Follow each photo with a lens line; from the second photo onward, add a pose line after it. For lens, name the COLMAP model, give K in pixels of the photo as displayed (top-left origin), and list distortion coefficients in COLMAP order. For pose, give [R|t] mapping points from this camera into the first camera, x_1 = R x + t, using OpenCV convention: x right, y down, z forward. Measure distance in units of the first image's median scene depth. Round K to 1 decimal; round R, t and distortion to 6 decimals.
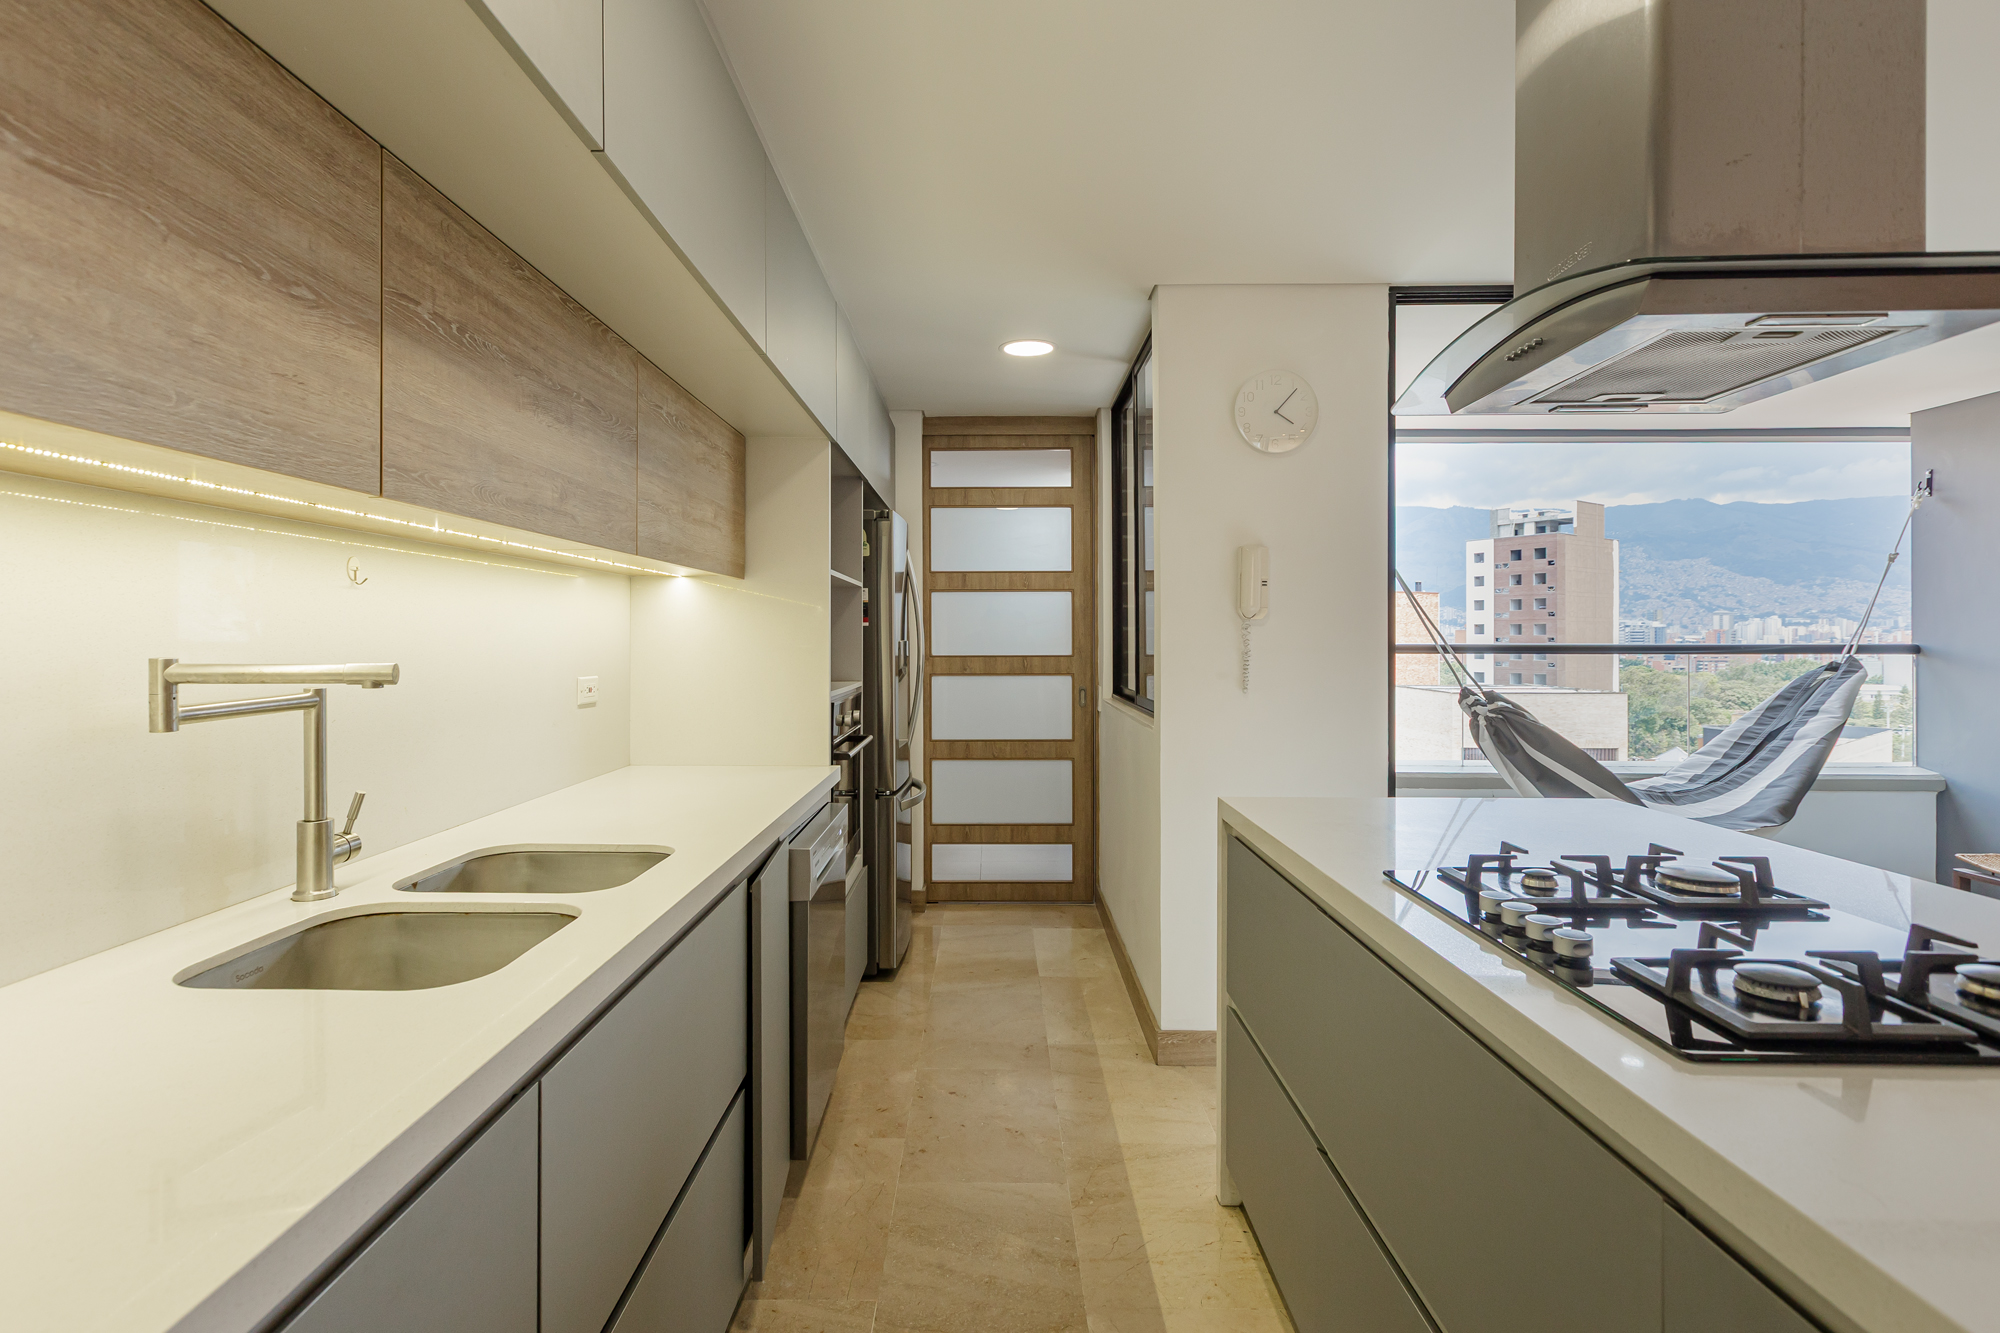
lens RADIAL K [[955.8, 0, 979.0], [0, 955.8, 634.1], [0, 0, 1]] dist [0.001734, -0.000131]
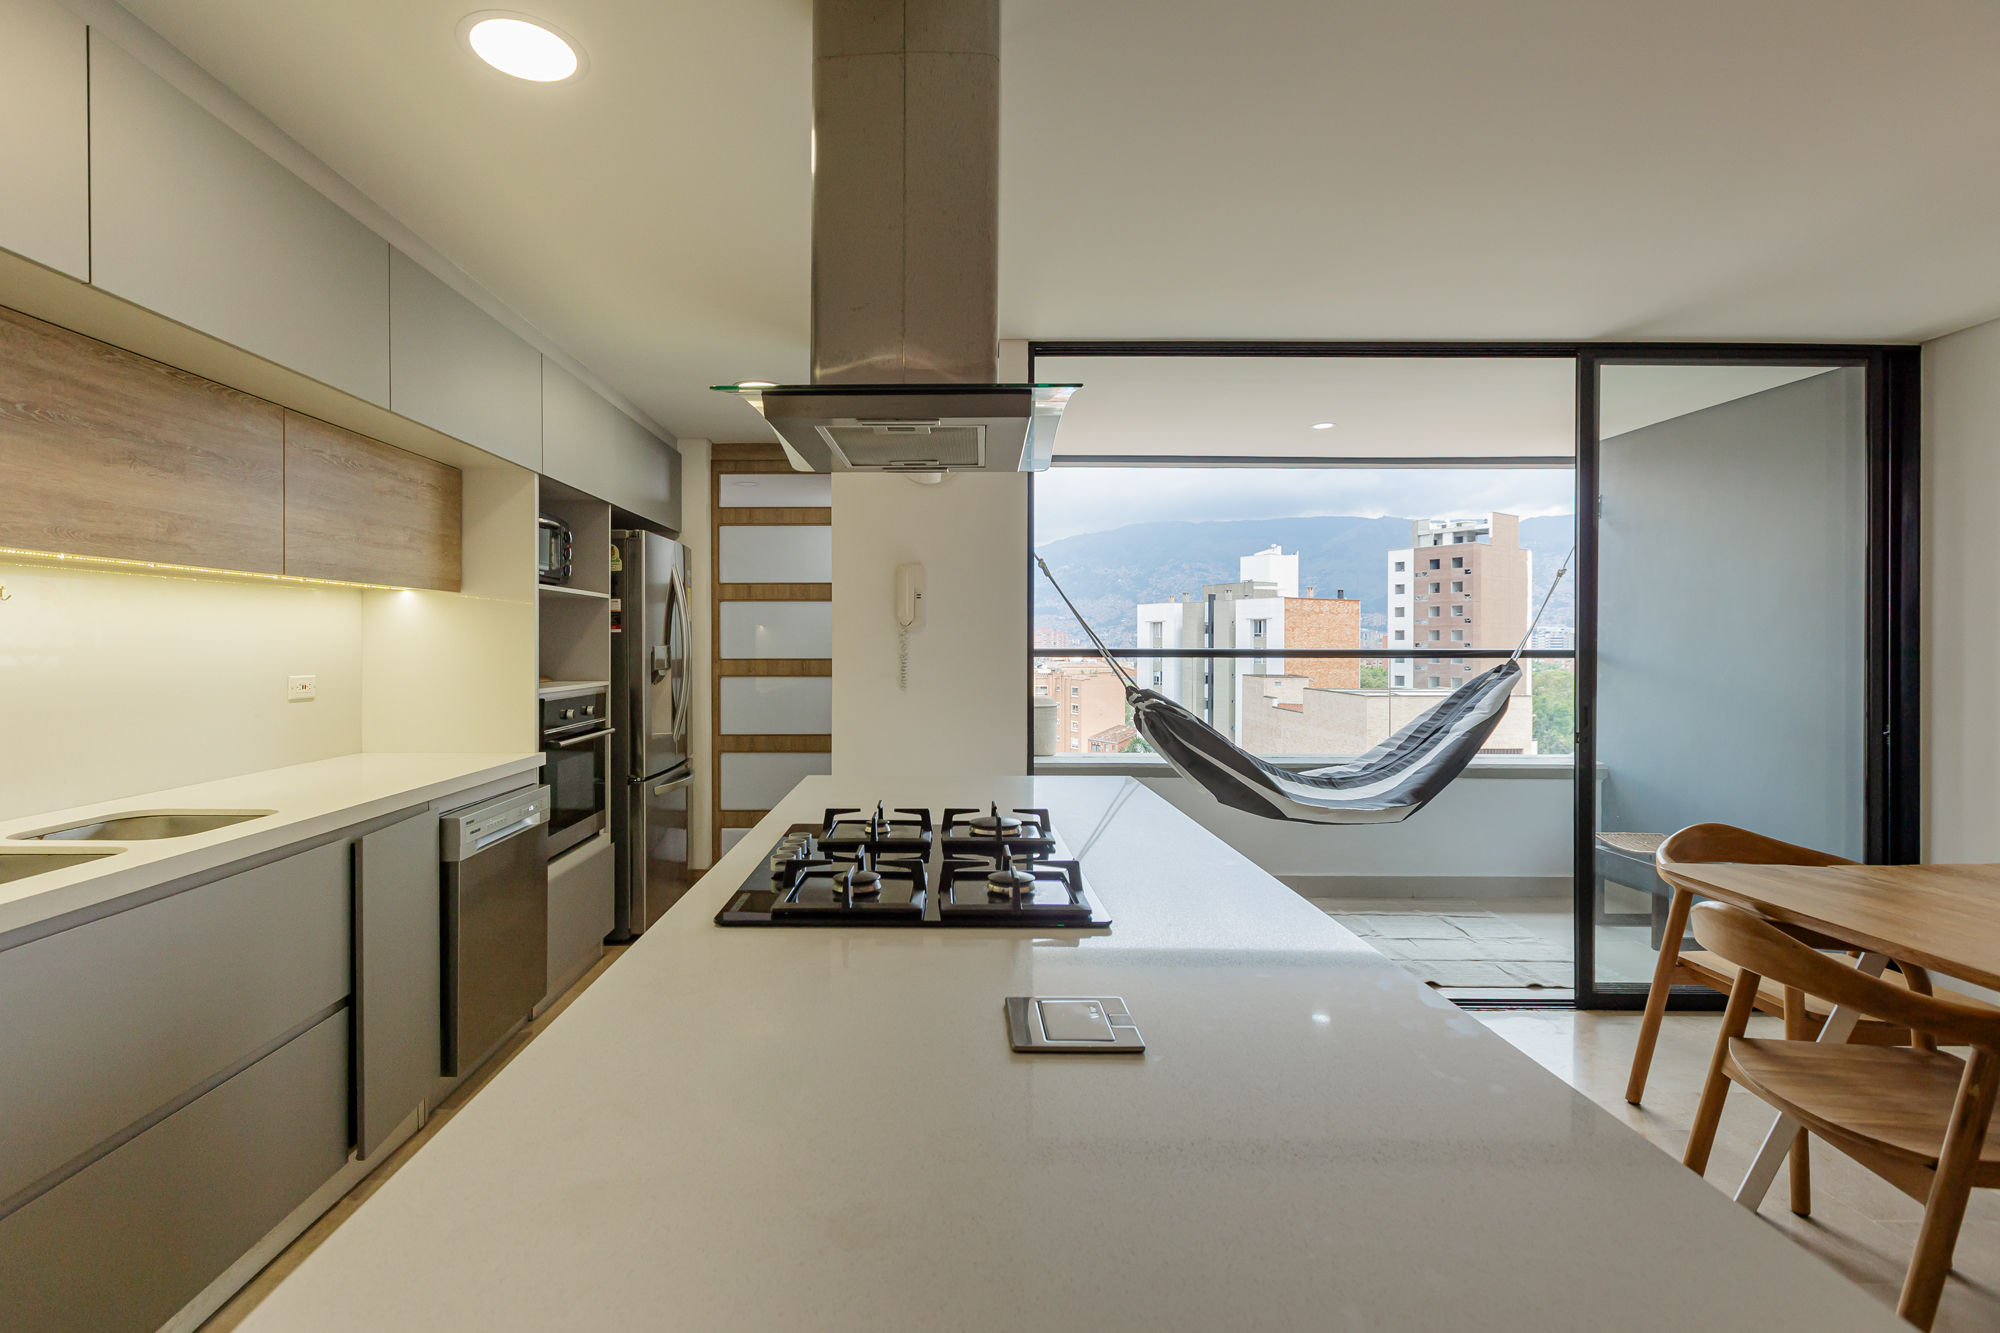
lens RADIAL K [[928.4, 0, 950.1], [0, 928.4, 645.8], [0, 0, 1]] dist [-0.001749, -0.000073]
pose [[0.999821, 0.001175, 0.018895, 0.218428], [-0.001314, 0.999972, 0.007374, -0.000972], [-0.018885, -0.007397, 0.999794, -0.092385]]
